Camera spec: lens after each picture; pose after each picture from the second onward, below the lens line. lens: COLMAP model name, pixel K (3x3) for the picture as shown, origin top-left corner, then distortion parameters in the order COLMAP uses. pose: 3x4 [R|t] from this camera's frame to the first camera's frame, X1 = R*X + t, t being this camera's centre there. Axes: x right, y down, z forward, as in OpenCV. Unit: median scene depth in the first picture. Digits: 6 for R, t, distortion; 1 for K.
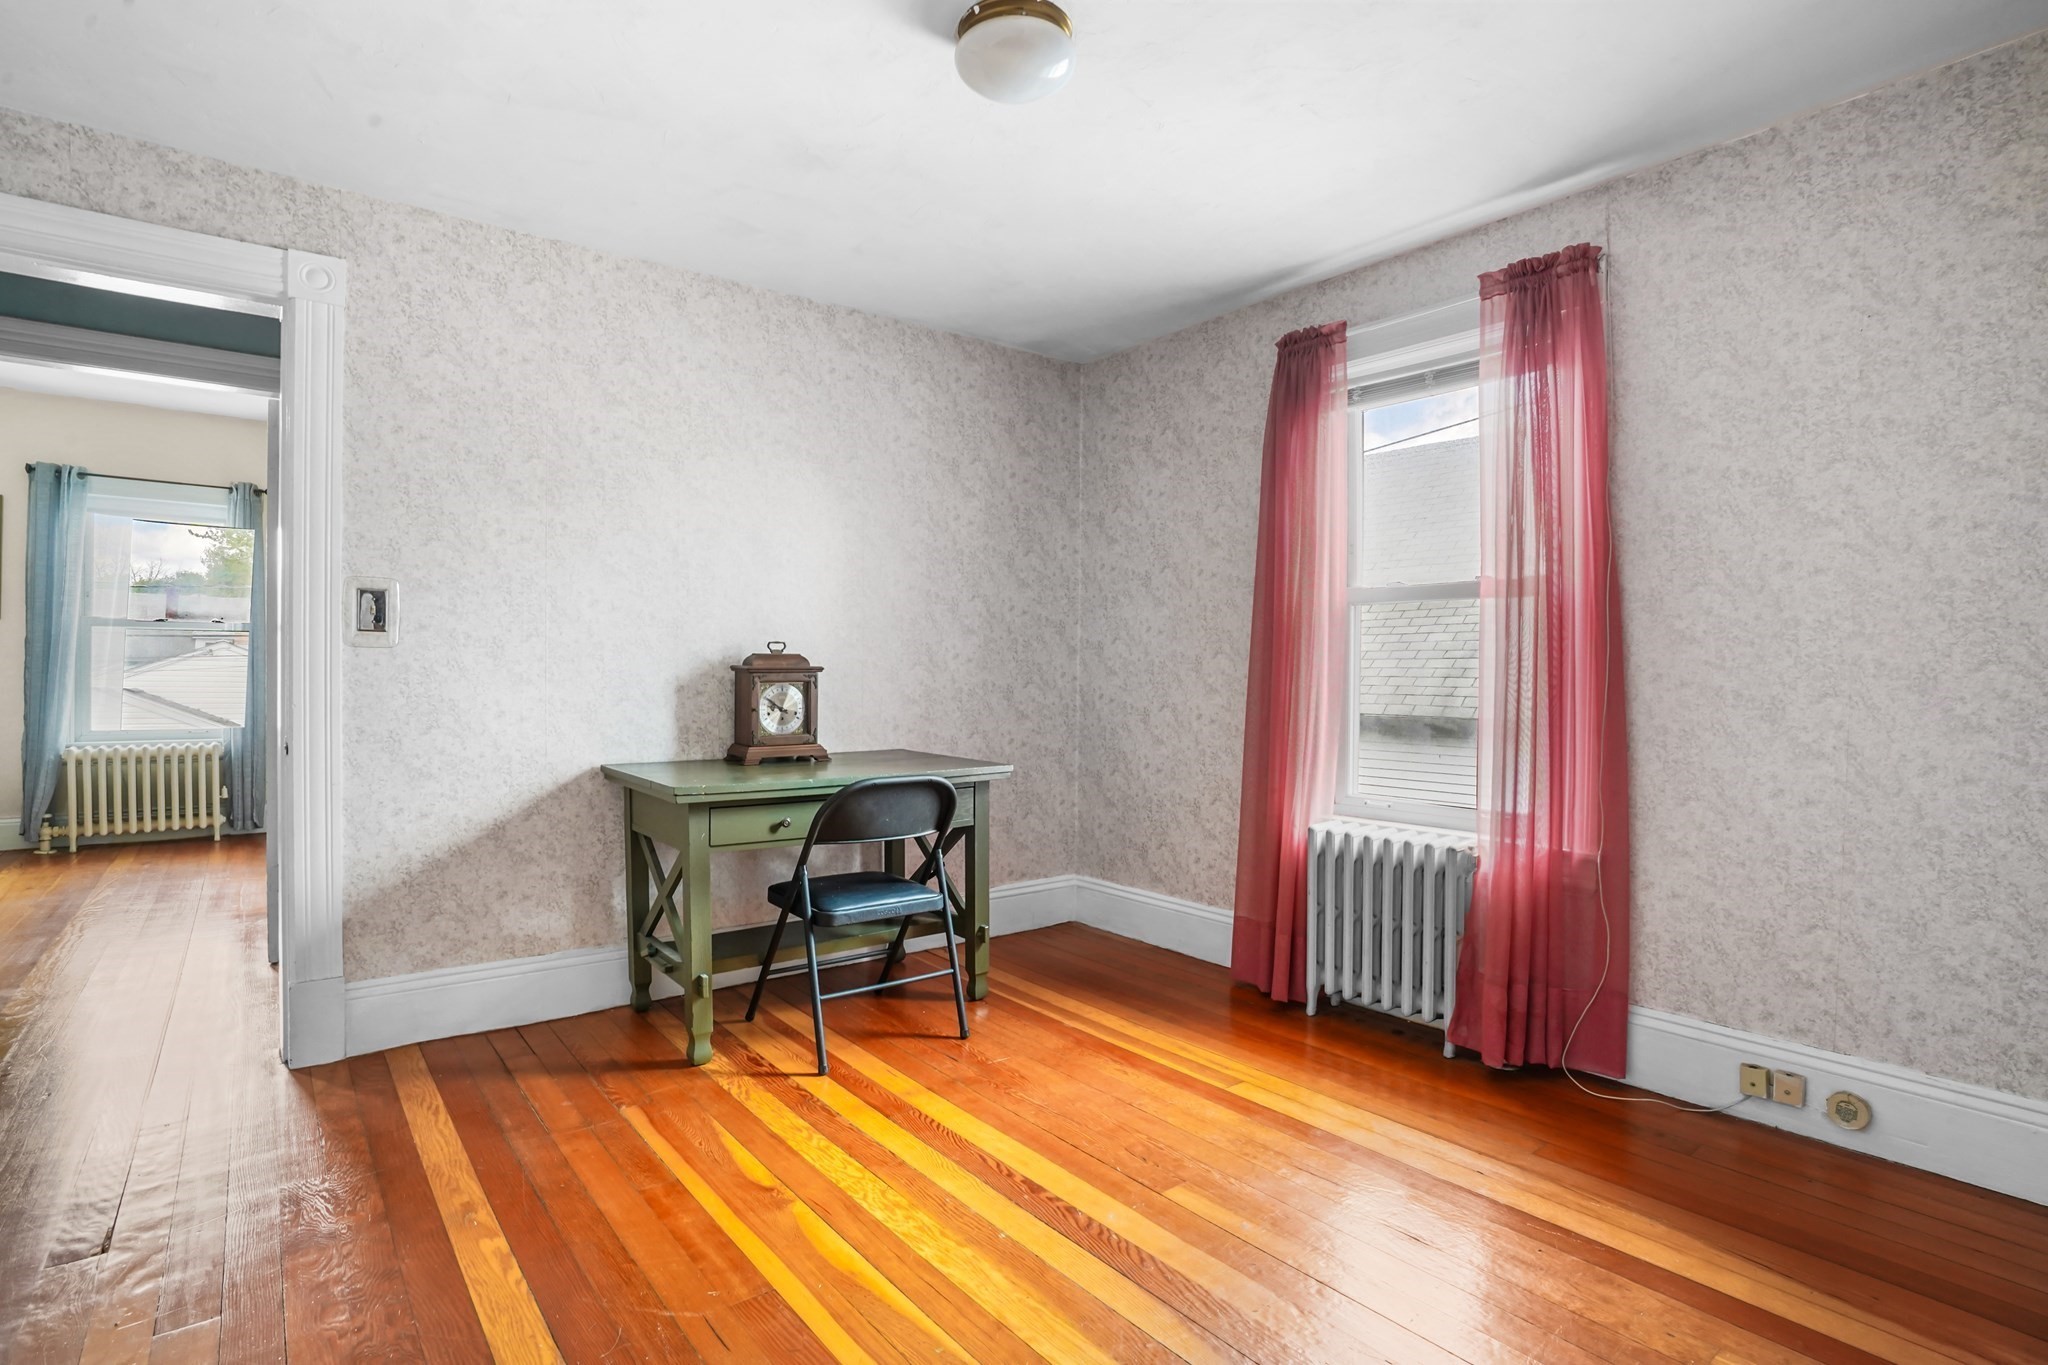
lens RADIAL K [[988.5, 0, 1024.0], [0, 988.5, 682.5], [0, 0, 1]] dist [-0.078887, 0.035413]
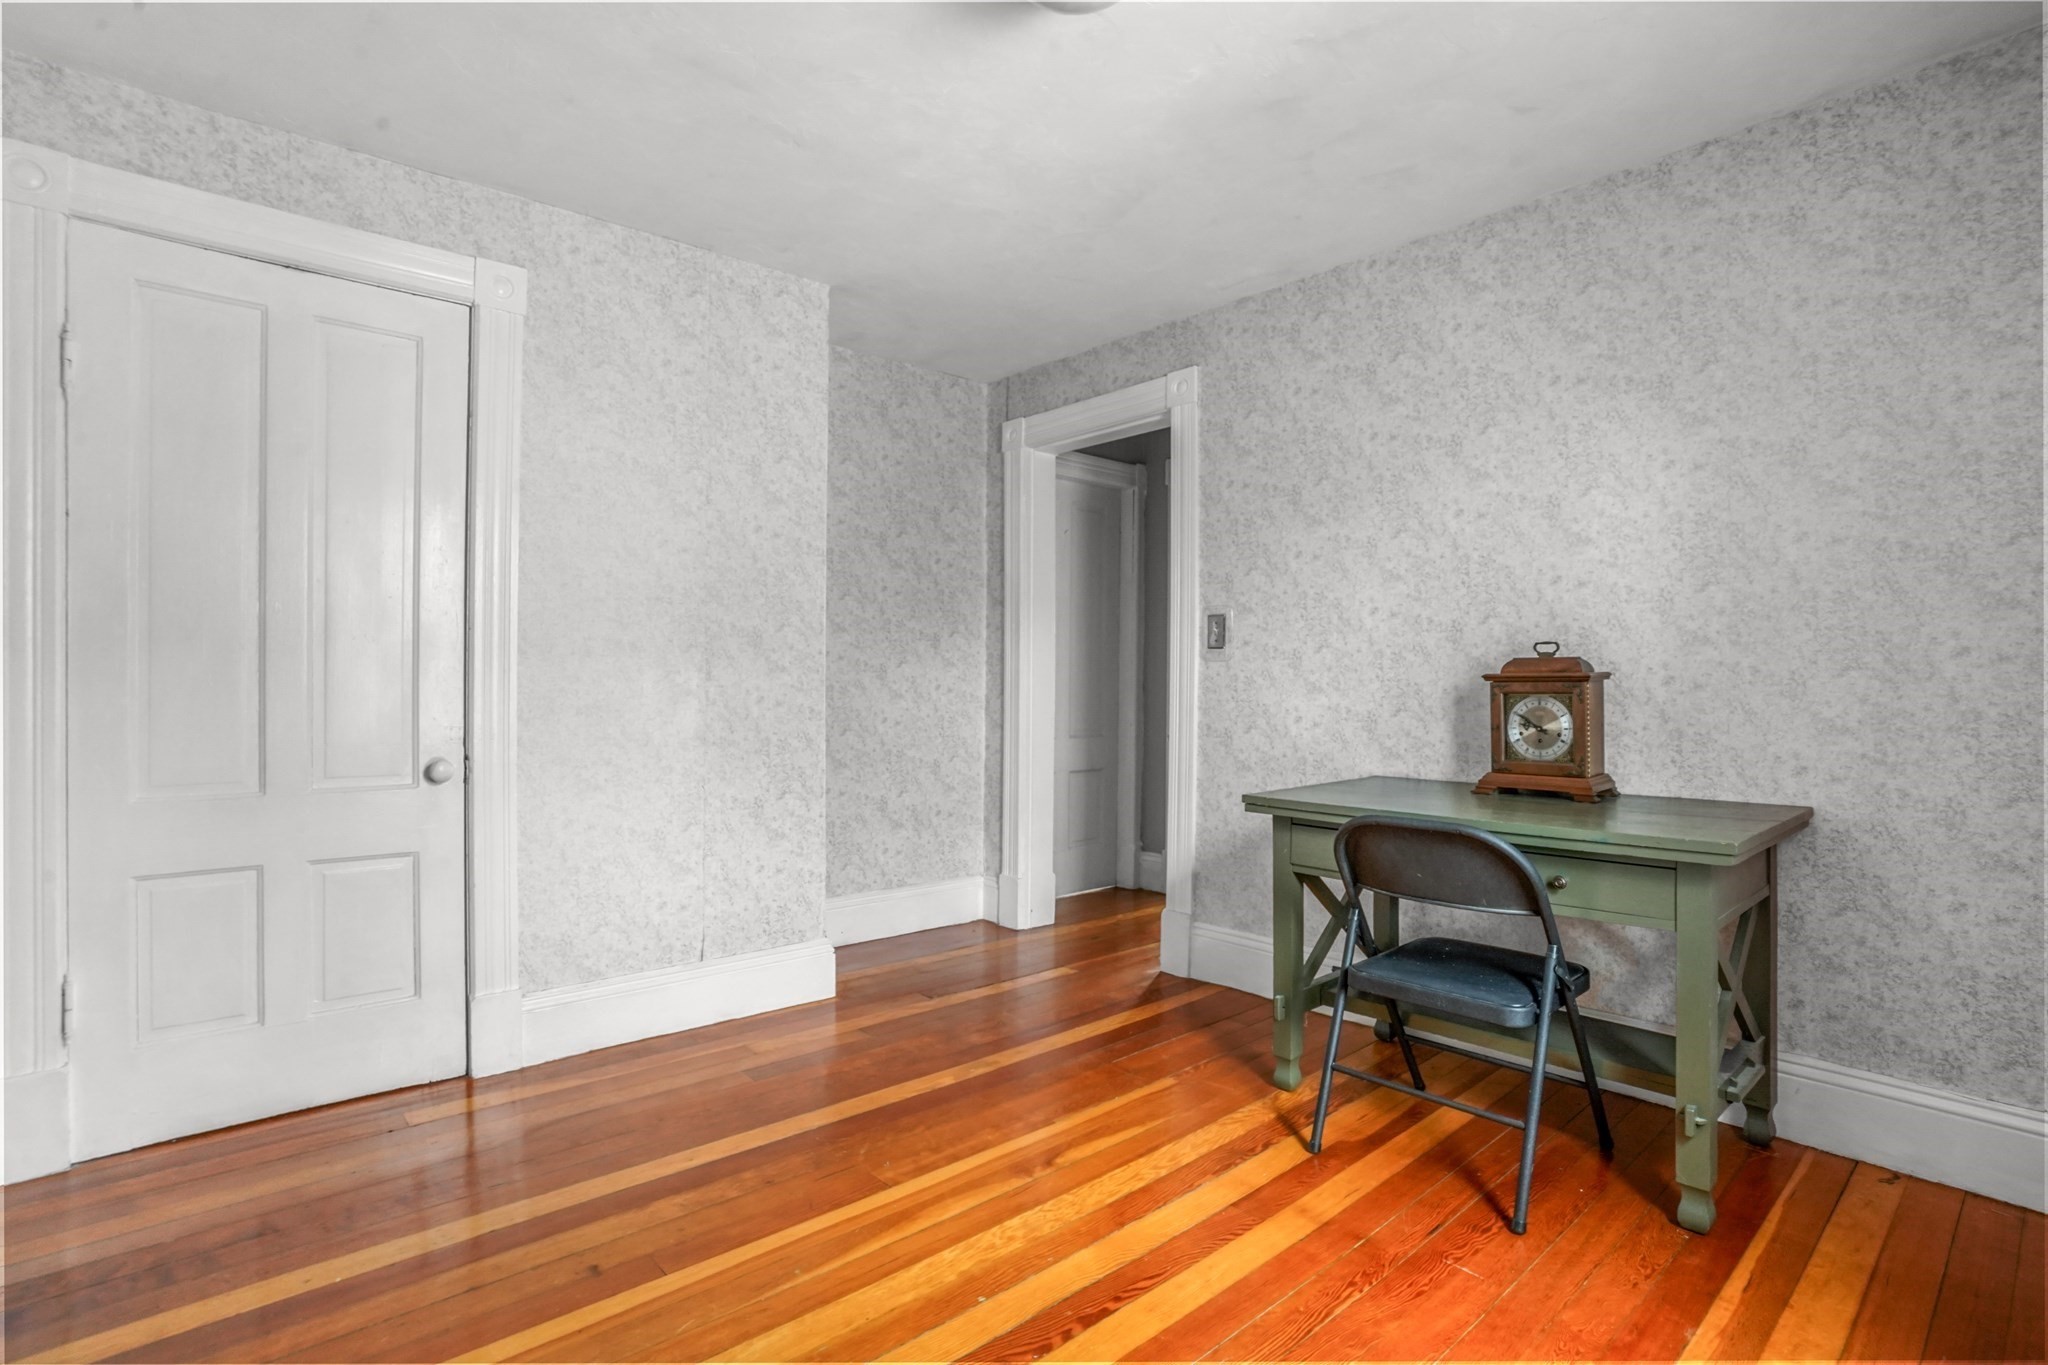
lens RADIAL K [[988.5, 0, 1024.0], [0, 988.5, 682.5], [0, 0, 1]] dist [-0.078887, 0.035413]
pose [[0.071611, -0.005765, -0.997416, 0.597215], [-0.018448, 0.999805, -0.007103, 0.004834], [0.997262, 0.018909, 0.071491, 0.661982]]
